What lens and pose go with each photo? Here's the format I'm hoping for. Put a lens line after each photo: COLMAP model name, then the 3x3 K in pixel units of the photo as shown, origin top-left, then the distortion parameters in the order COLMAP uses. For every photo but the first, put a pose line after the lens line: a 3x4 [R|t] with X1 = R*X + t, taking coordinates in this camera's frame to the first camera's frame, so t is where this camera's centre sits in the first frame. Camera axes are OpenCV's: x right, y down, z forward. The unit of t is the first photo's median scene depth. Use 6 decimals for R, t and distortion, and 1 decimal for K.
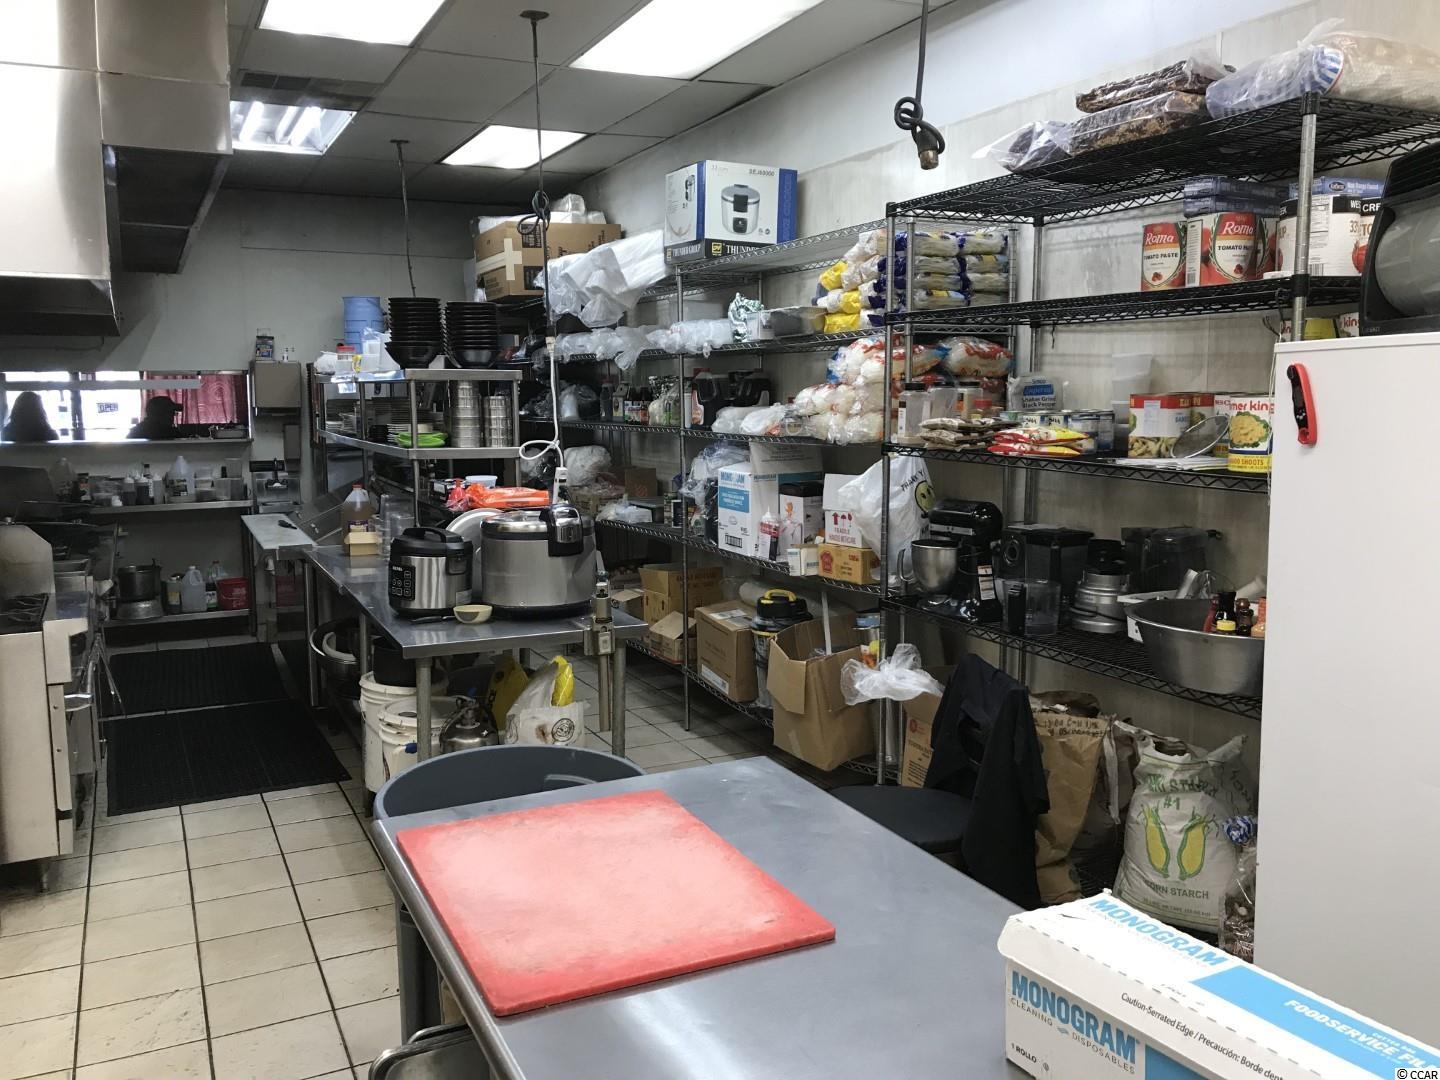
lens RADIAL K [[1177.3, 0, 720.0], [0, 1177.3, 540.0], [0, 0, 1]] dist [0.082973, -0.194577]
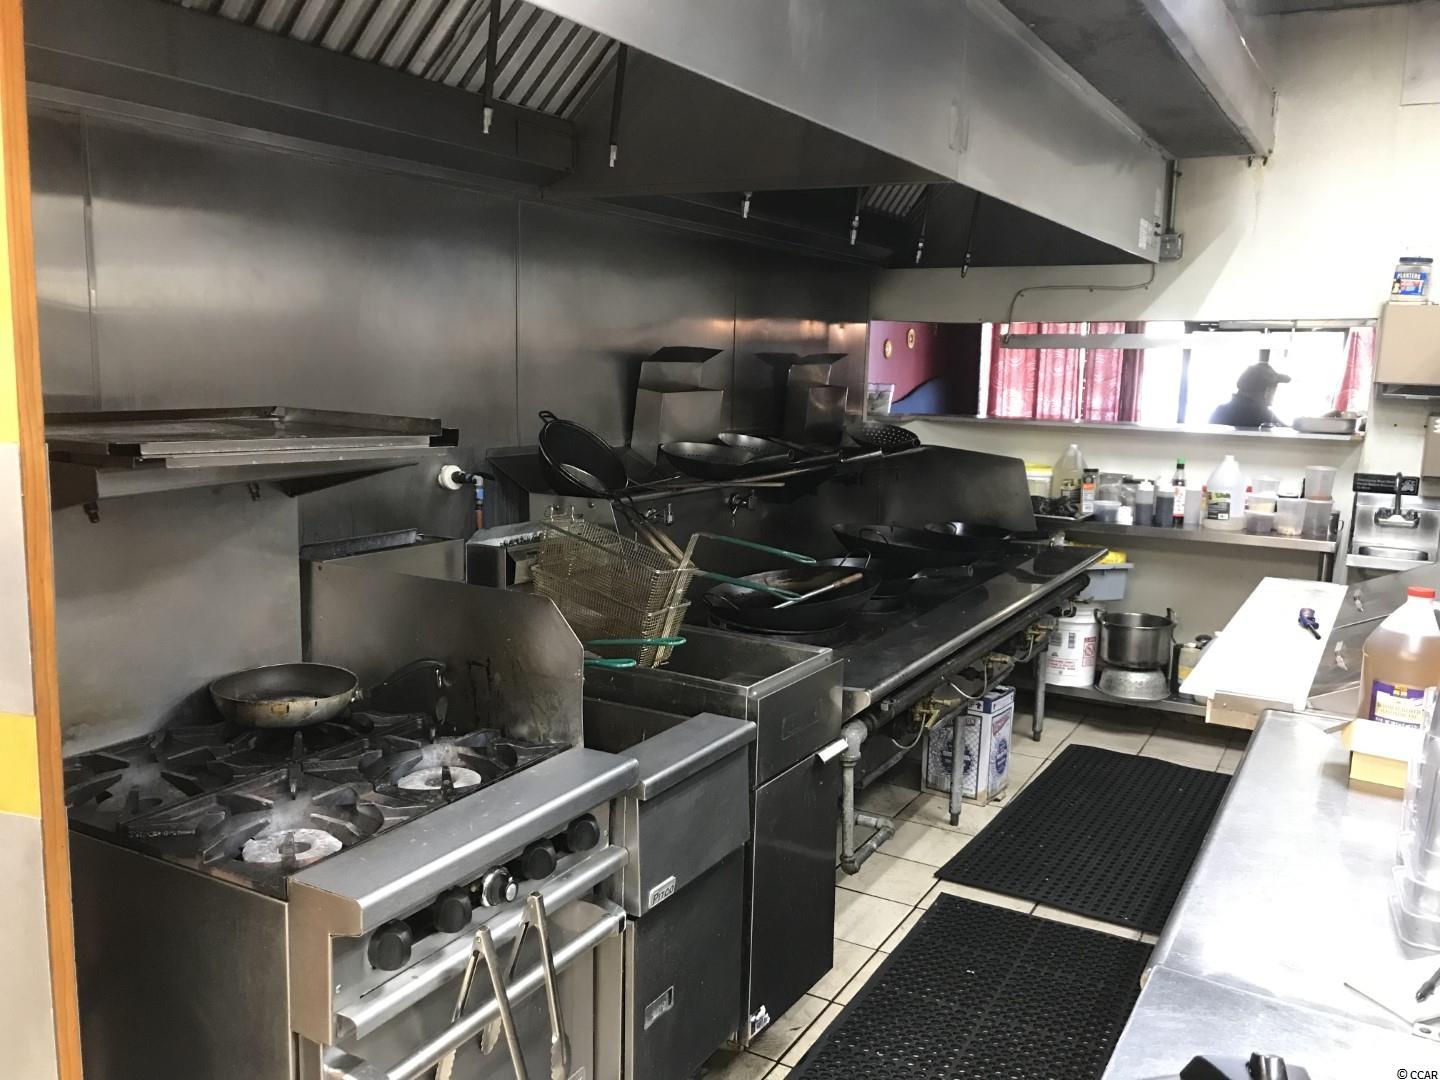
lens RADIAL K [[1177.8, 0, 712.9], [0, 1177.8, 542.0], [0, 0, 1]] dist [0.023197, -0.004860]
pose [[0.543717, 0.153760, -0.825063, -0.079787], [-0.125490, 0.986917, 0.101226, -0.054819], [0.829834, 0.048499, 0.555899, 0.425127]]
